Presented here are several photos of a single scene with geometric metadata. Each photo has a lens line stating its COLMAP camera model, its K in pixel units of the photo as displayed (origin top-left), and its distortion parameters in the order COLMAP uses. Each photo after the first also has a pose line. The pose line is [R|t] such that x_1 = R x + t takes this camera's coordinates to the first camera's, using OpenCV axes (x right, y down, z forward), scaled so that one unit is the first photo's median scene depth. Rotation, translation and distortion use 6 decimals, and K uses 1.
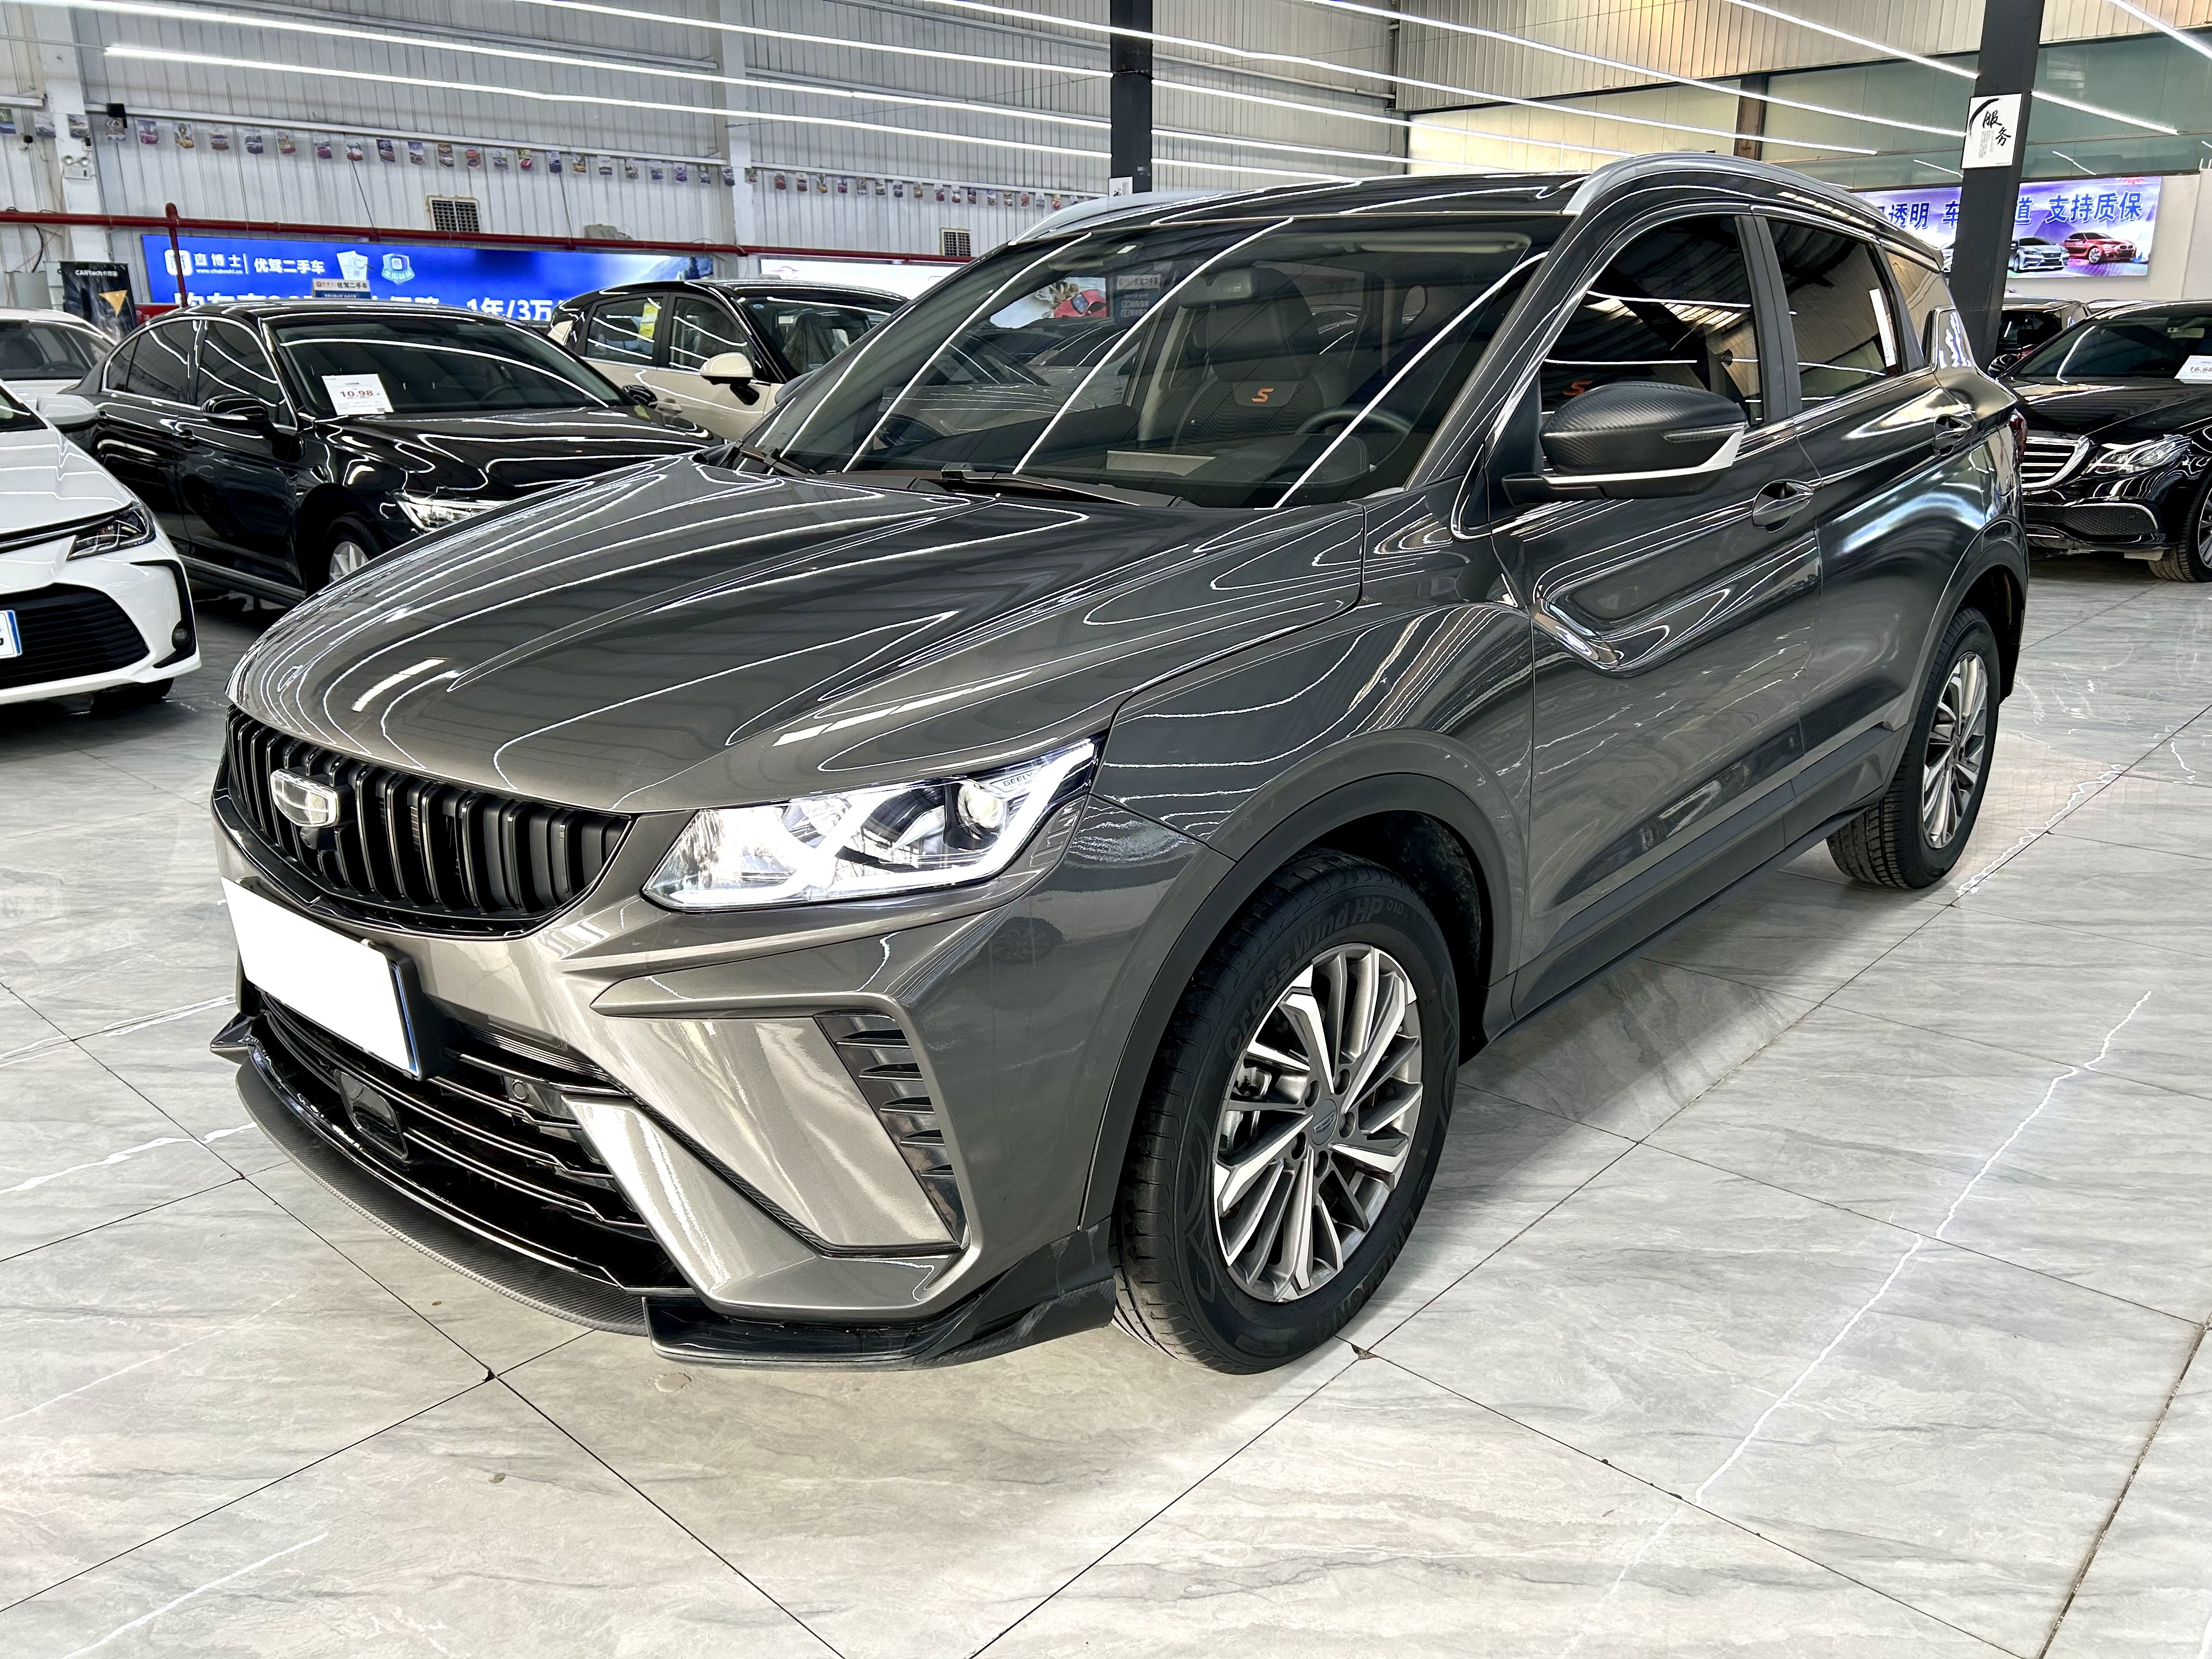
lens RADIAL K [[1657.8, 0, 1105.1], [0, 1657.8, 823.8], [0, 0, 1]] dist [0.046361, -0.040901]
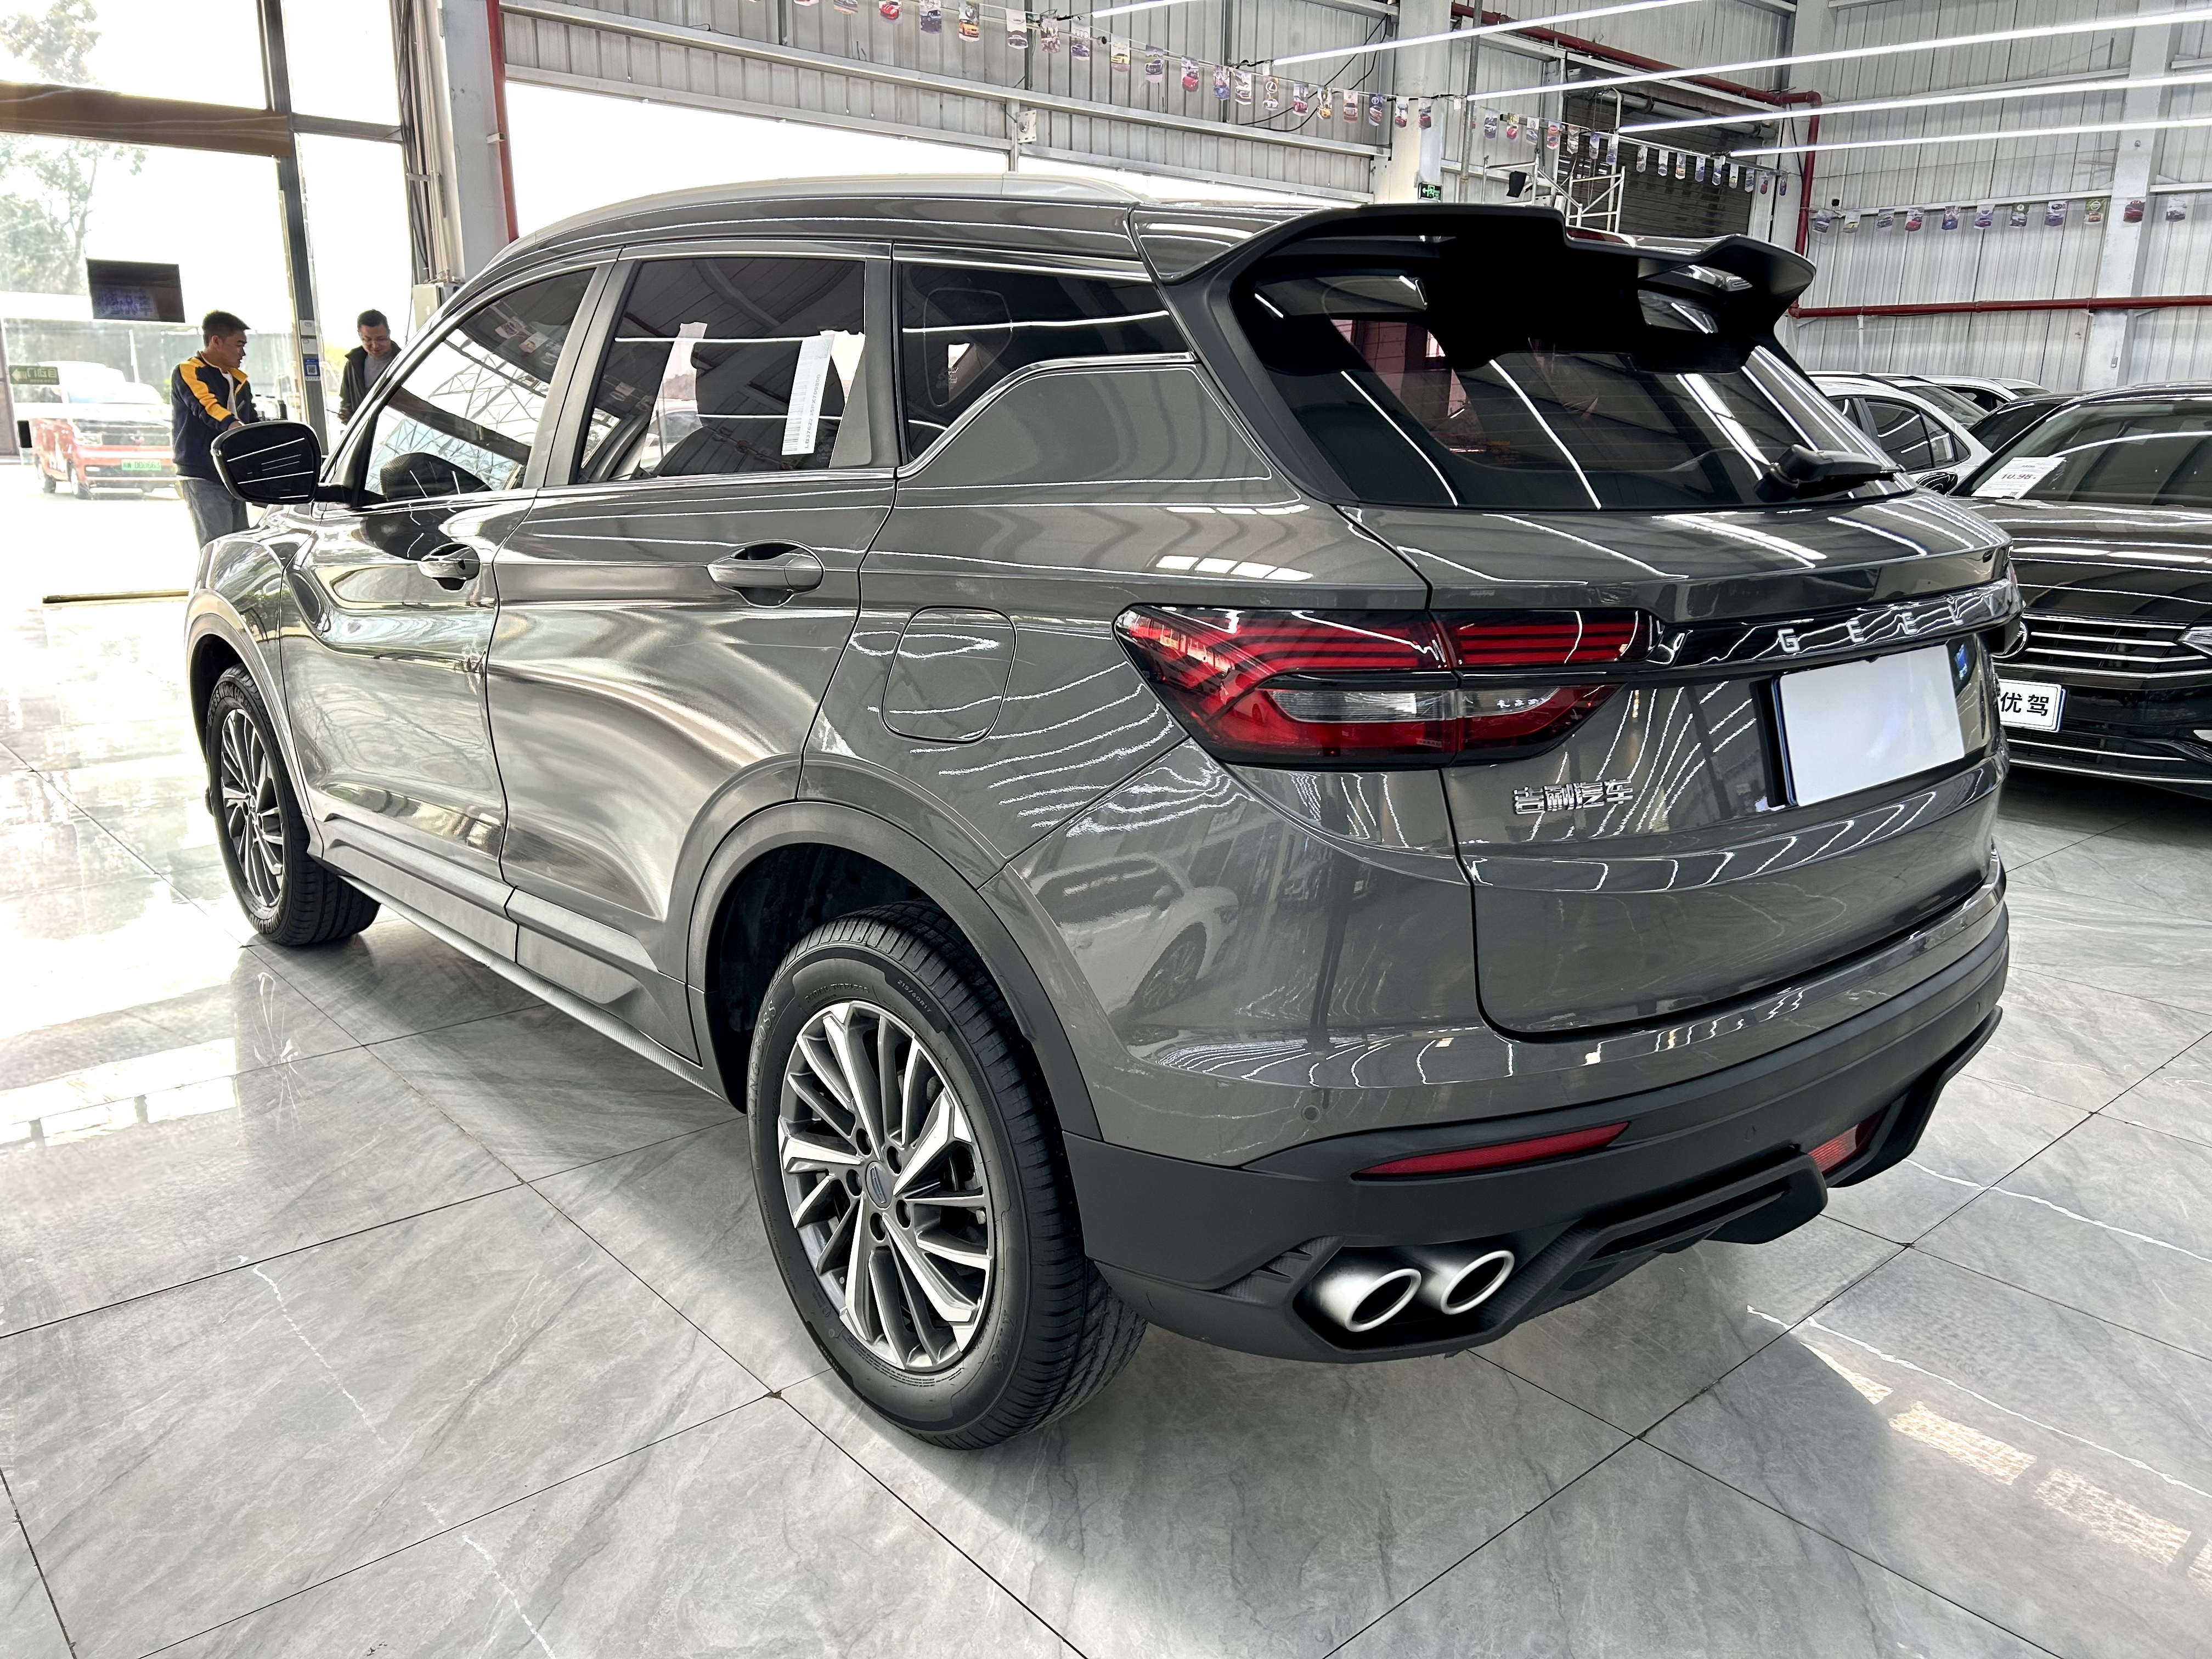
lens RADIAL K [[1657.8, 0, 1103.0], [0, 1657.8, 821.2], [0, 0, 1]] dist [0.046361, -0.040901]
pose [[-0.105333, 0.245440, -0.963672, 1.072395], [-0.297303, 0.916970, 0.266041, -0.340562], [0.948955, 0.314525, -0.023617, 1.140712]]
